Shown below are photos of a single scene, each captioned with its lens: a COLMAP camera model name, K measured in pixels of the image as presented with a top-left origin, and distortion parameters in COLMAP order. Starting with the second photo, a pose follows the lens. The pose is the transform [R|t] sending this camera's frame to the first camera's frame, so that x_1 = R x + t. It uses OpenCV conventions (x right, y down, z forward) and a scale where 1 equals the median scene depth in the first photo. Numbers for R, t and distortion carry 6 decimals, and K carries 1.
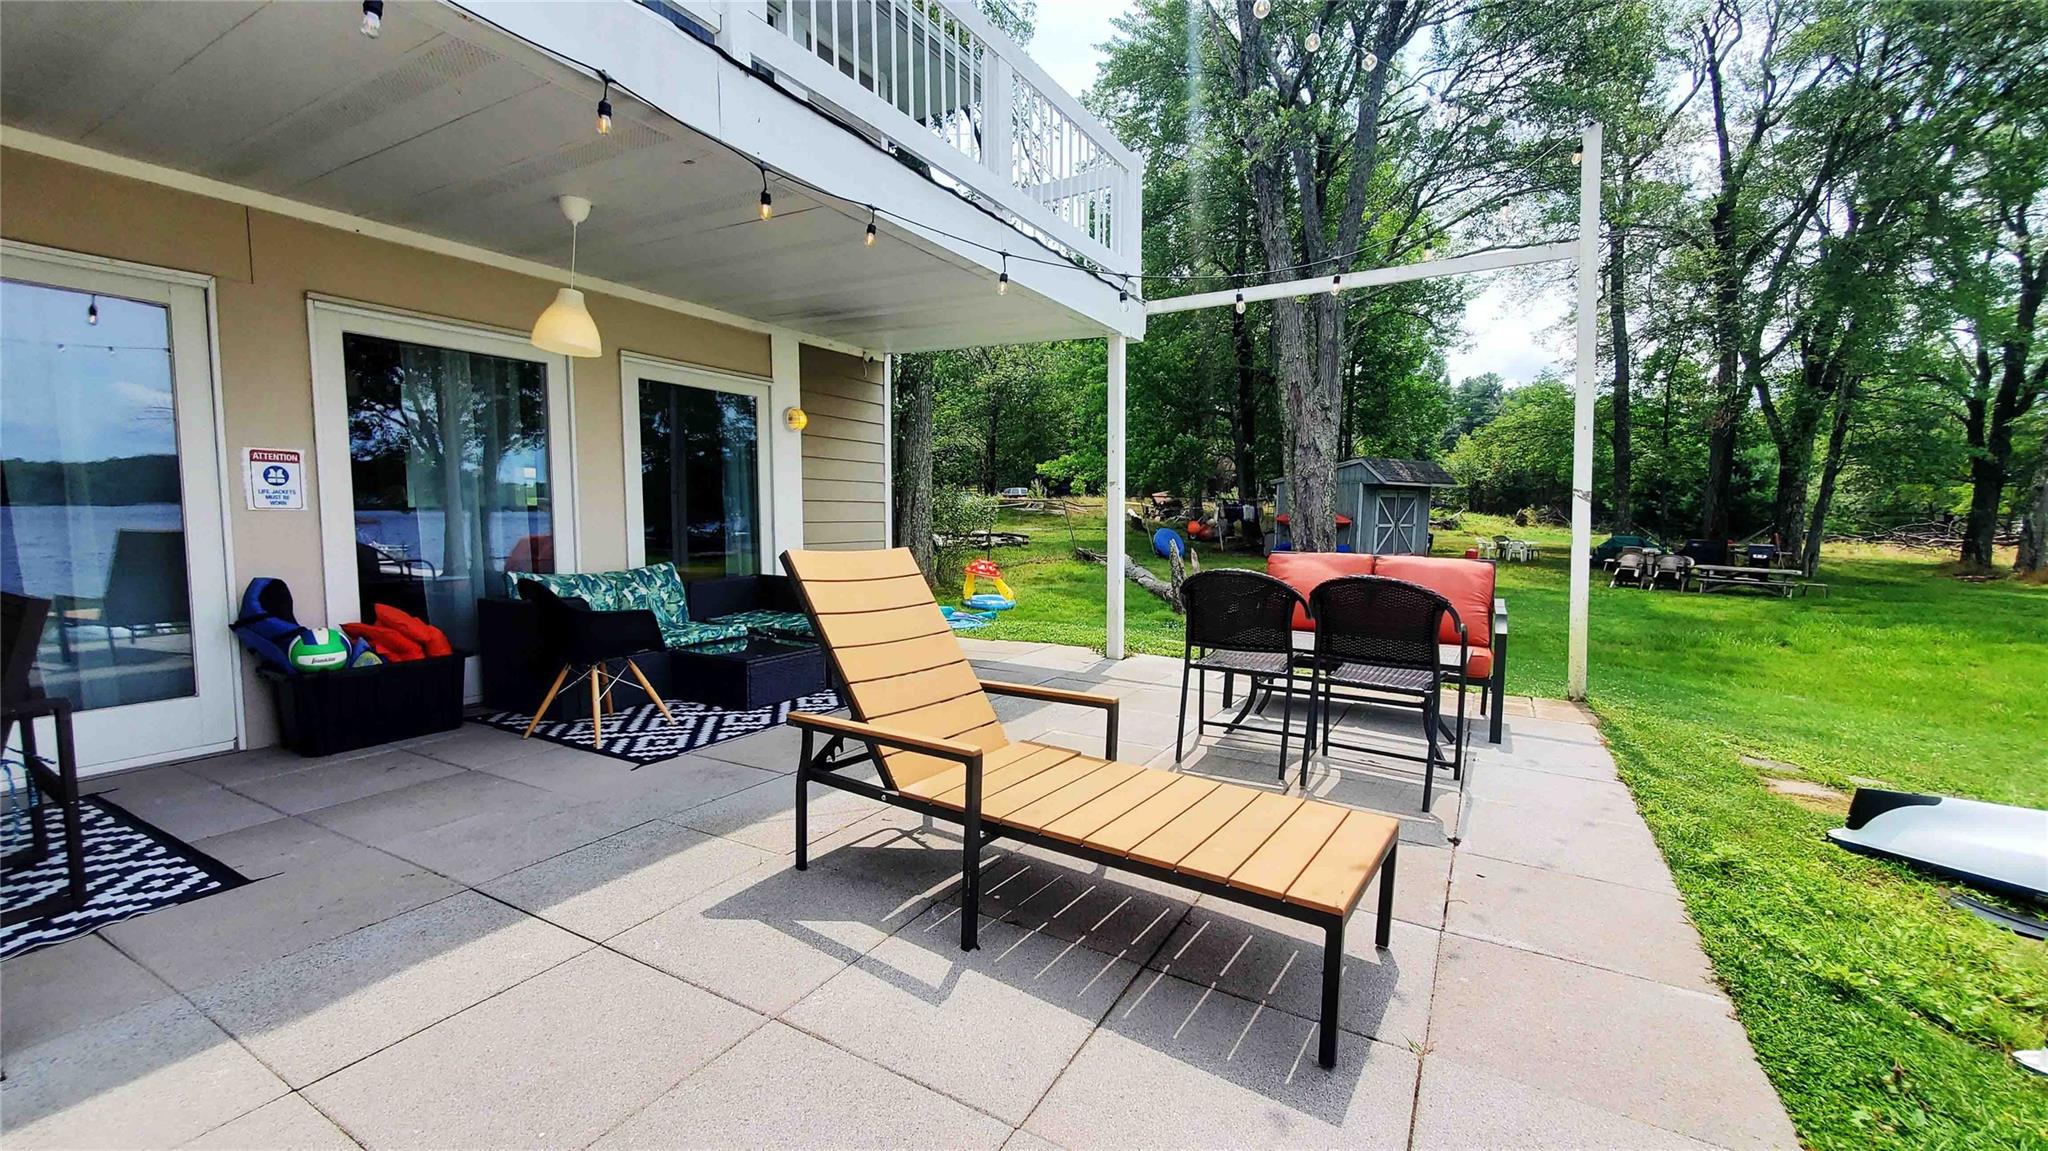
lens RADIAL K [[816.8, 0, 1024.0], [0, 816.8, 575.5], [0, 0, 1]] dist [-0.000878, -0.000251]
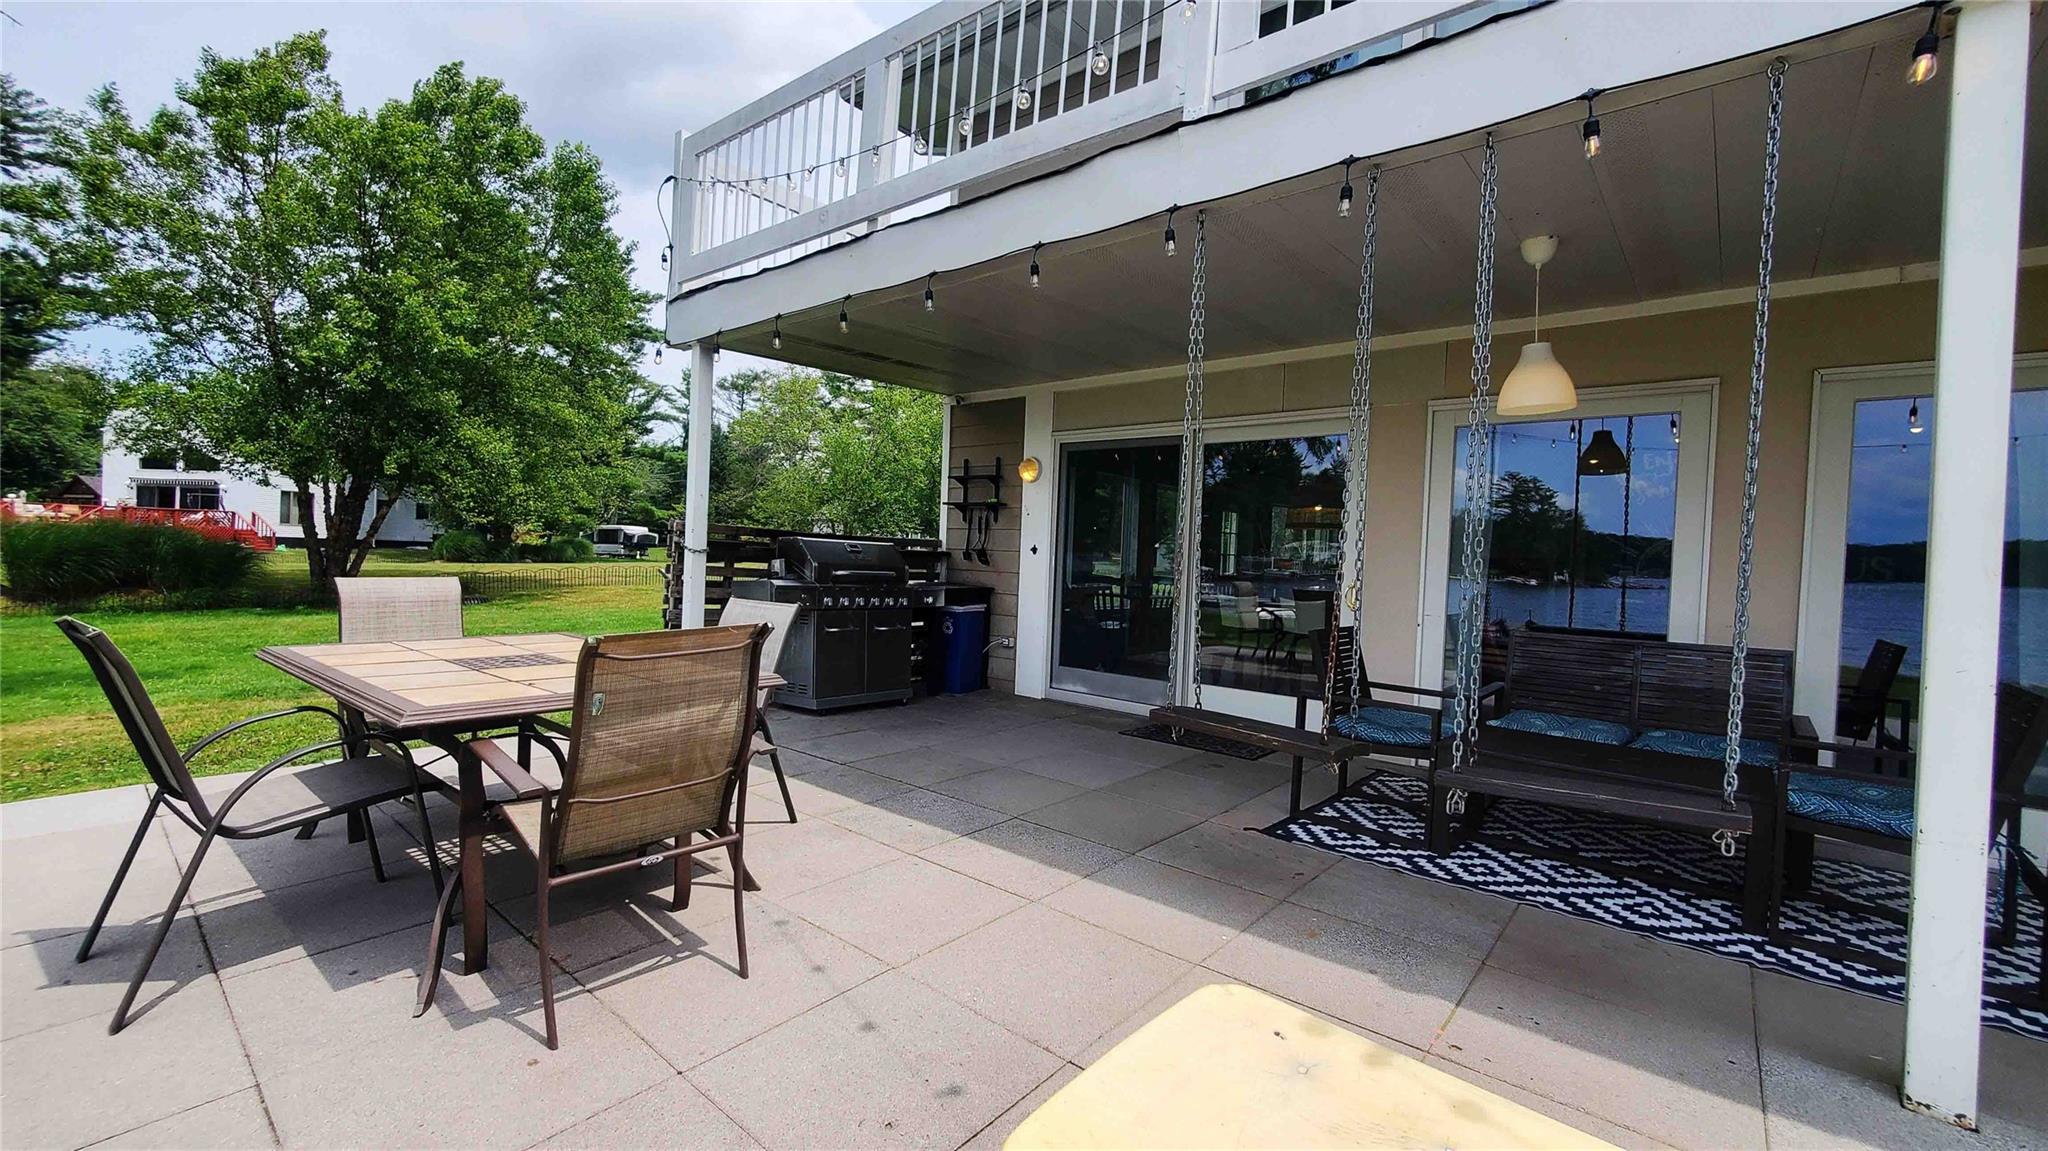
lens RADIAL K [[752.6, 0, 1024.0], [0, 752.6, 575.5], [0, 0, 1]] dist [-0.013170, -0.000046]
pose [[-0.169096, 0.004618, -0.985589, 0.341564], [-0.124163, 0.991922, 0.025950, -0.044037], [0.977747, 0.126762, -0.167157, 0.619446]]
